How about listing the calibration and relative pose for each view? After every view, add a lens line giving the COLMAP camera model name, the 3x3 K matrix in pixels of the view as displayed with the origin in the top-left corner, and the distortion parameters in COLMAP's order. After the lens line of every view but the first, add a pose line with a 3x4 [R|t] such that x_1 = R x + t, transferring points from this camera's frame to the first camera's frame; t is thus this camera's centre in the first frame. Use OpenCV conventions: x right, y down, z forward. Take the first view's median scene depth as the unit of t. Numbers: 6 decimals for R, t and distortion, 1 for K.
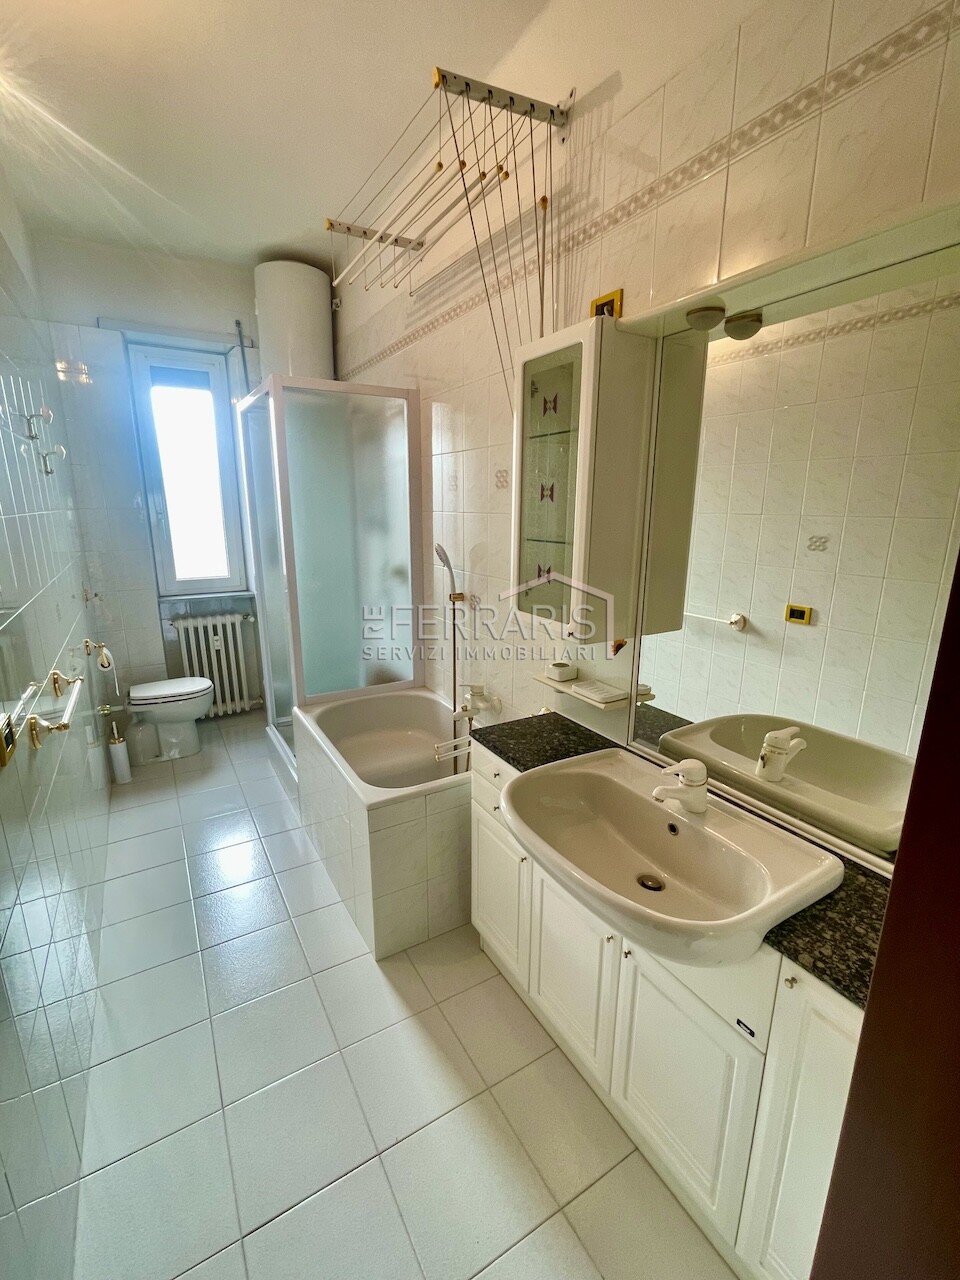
lens RADIAL K [[558.4, 0, 472.2], [0, 558.4, 640.2], [0, 0, 1]] dist [-0.016001, 0.001955]
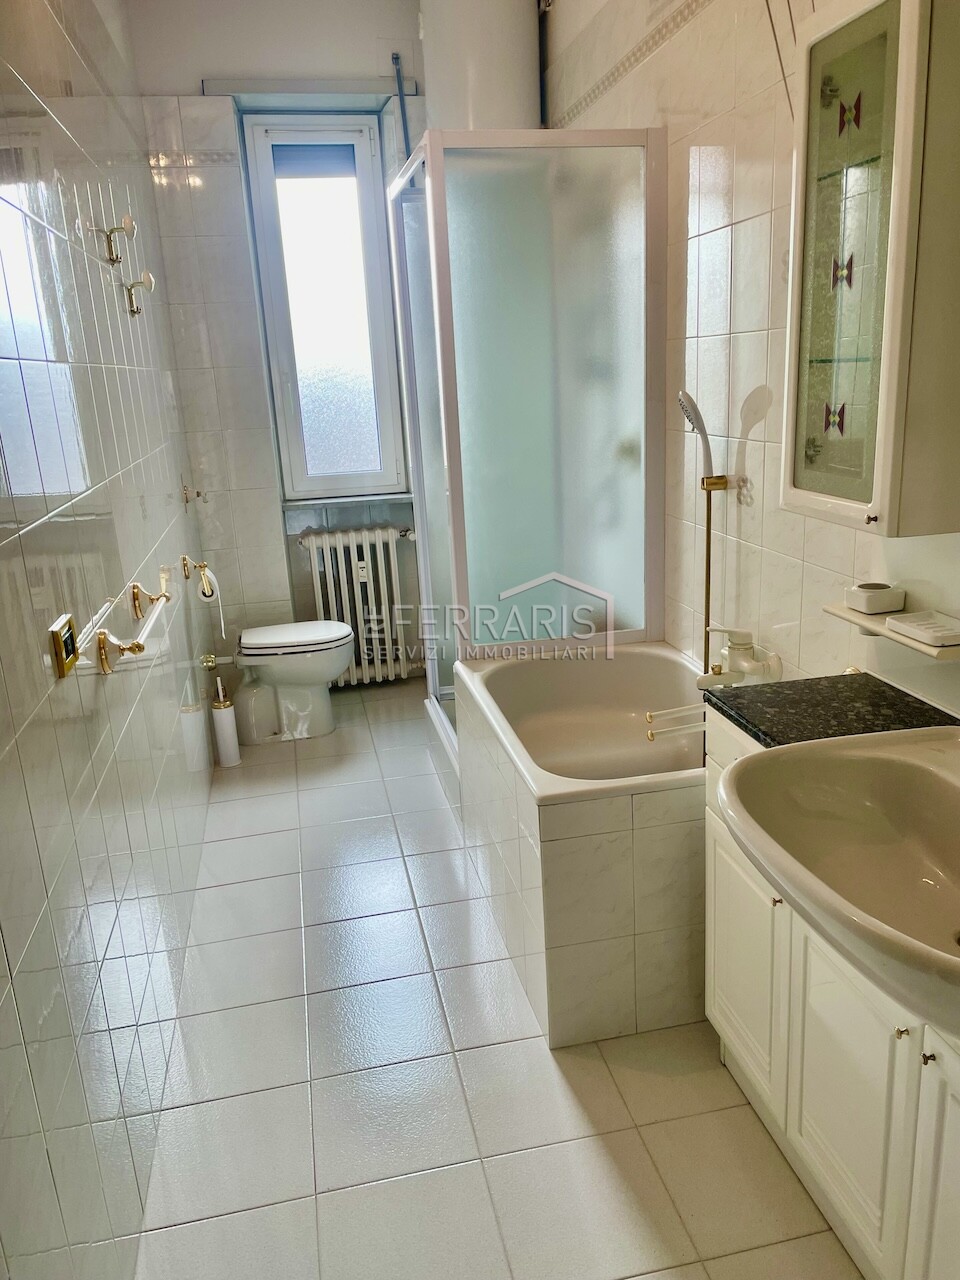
lens RADIAL K [[962.9, 0, 485.7], [0, 962.9, 644.2], [0, 0, 1]] dist [0.049321, -0.065874]
pose [[0.946276, 0.041131, -0.320733, 0.078904], [-0.026533, 0.998409, 0.049756, 0.049005], [0.322269, -0.038573, 0.945862, -0.050976]]
